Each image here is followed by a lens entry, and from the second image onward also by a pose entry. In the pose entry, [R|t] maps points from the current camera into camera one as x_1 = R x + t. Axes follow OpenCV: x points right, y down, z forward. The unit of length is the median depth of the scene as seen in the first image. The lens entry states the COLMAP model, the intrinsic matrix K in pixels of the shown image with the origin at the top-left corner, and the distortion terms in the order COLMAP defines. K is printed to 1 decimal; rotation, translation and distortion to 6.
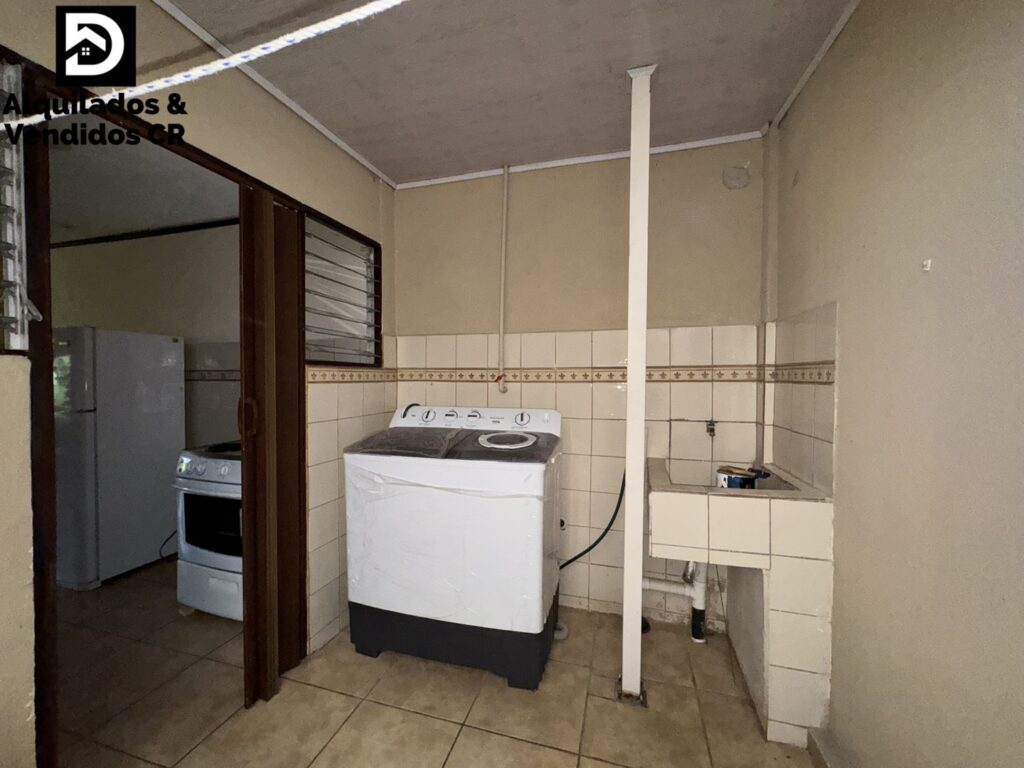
lens RADIAL K [[410.1, 0, 508.7], [0, 410.1, 381.9], [0, 0, 1]] dist [0.004576, 0.001487]
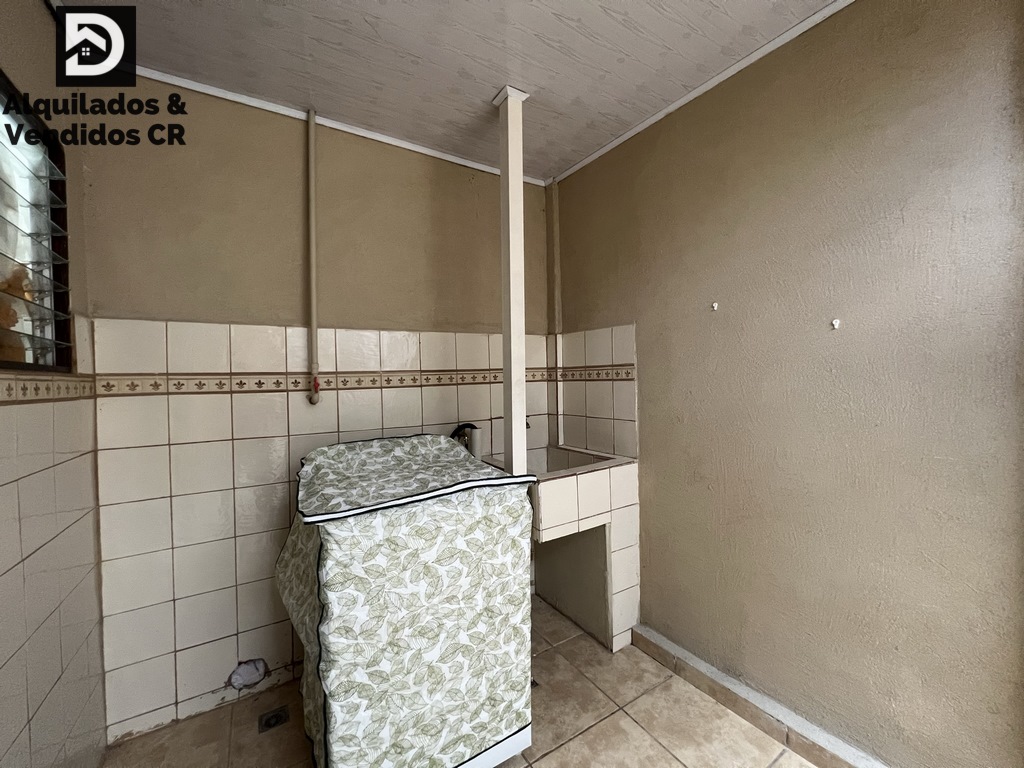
lens RADIAL K [[407.8, 0, 508.3], [0, 407.8, 379.7], [0, 0, 1]] dist [0.009349, -0.000176]
pose [[0.669839, -0.019537, 0.742249, -0.384141], [0.037136, 0.999284, -0.007211, -0.000594], [-0.741577, 0.032394, 0.670085, 0.248641]]
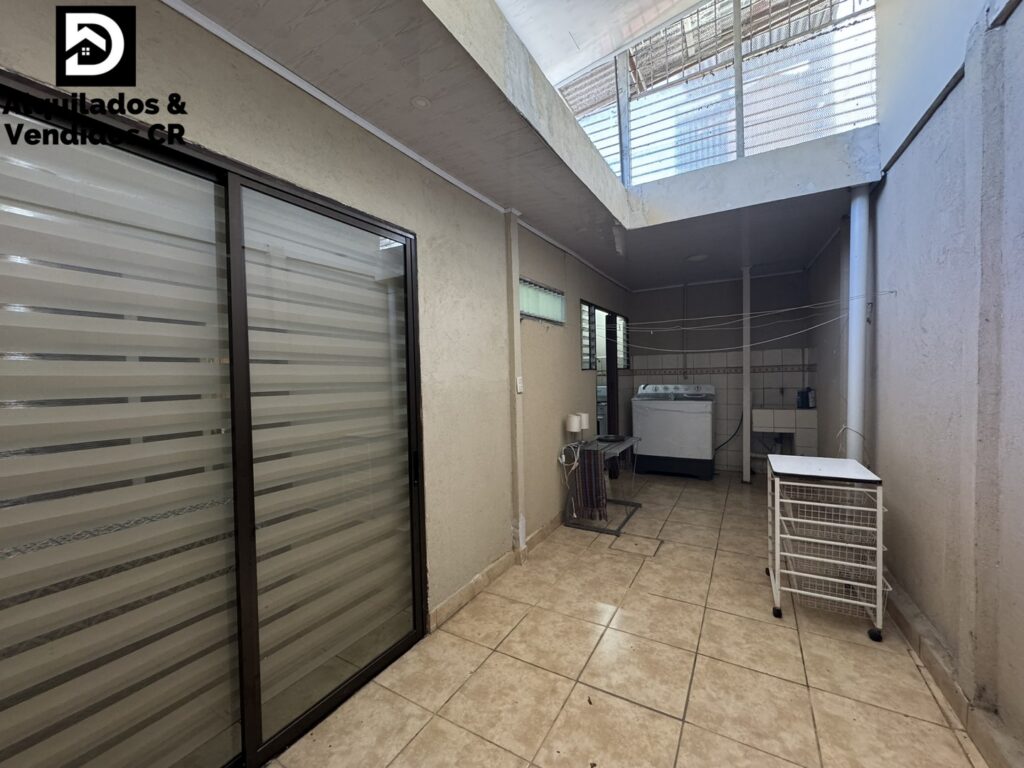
lens RADIAL K [[410.1, 0, 514.4], [0, 410.1, 385.6], [0, 0, 1]] dist [0.004576, 0.001487]
pose [[0.972527, -0.014519, -0.232335, -0.480009], [0.016682, 0.999834, 0.007348, 0.035280], [0.232190, -0.011022, 0.972608, -1.722122]]
